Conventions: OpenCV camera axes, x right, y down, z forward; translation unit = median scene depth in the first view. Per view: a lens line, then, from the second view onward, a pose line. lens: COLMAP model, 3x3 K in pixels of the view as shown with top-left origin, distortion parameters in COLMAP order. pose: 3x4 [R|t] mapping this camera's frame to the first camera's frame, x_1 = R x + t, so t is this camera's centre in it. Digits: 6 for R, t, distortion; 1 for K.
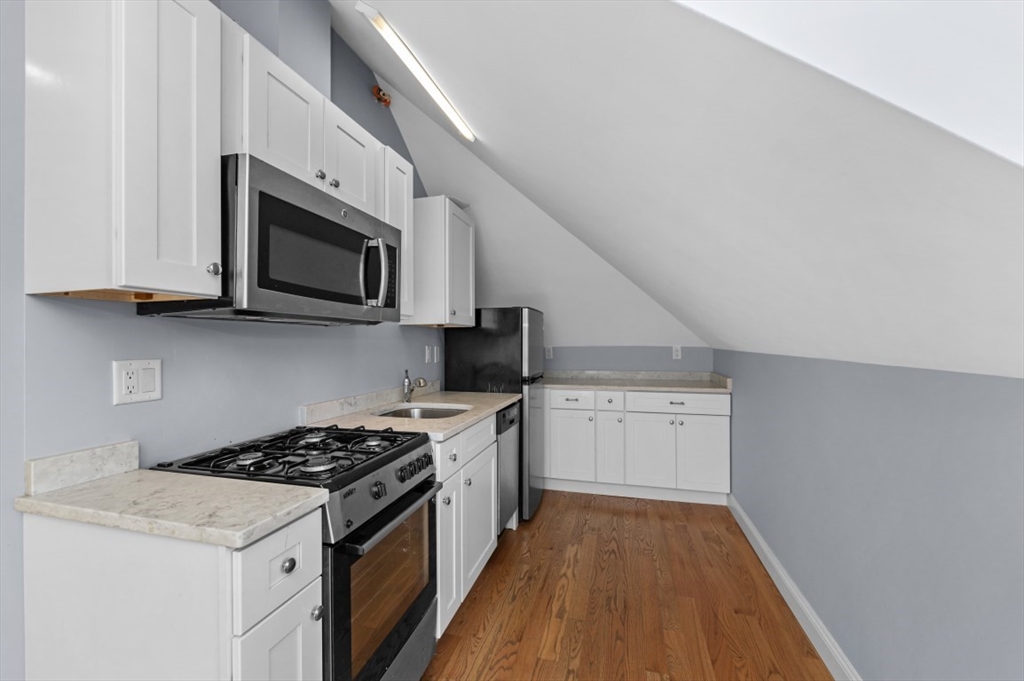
lens RADIAL K [[400.1, 0, 511.8], [0, 400.1, 343.5], [0, 0, 1]] dist [-0.000589, 0.000113]
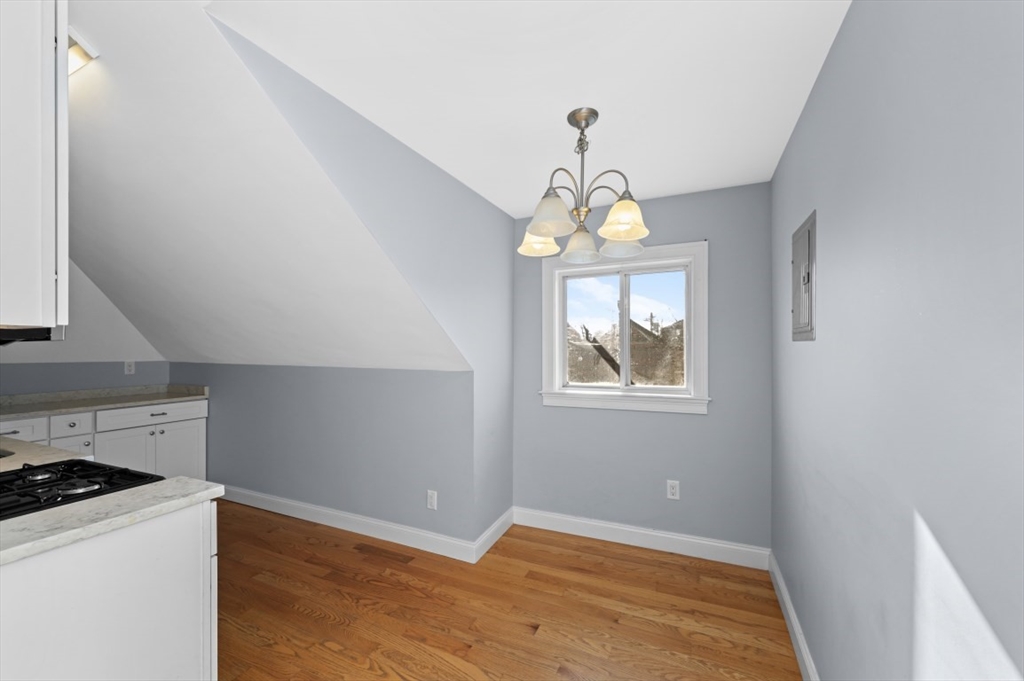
lens RADIAL K [[400.1, 0, 508.0], [0, 400.1, 347.2], [0, 0, 1]] dist [-0.000589, 0.000113]
pose [[0.161179, 0.007879, 0.986894, -0.499610], [0.002011, 0.999963, -0.008312, -0.021117], [-0.986923, 0.003325, 0.161157, -0.104520]]
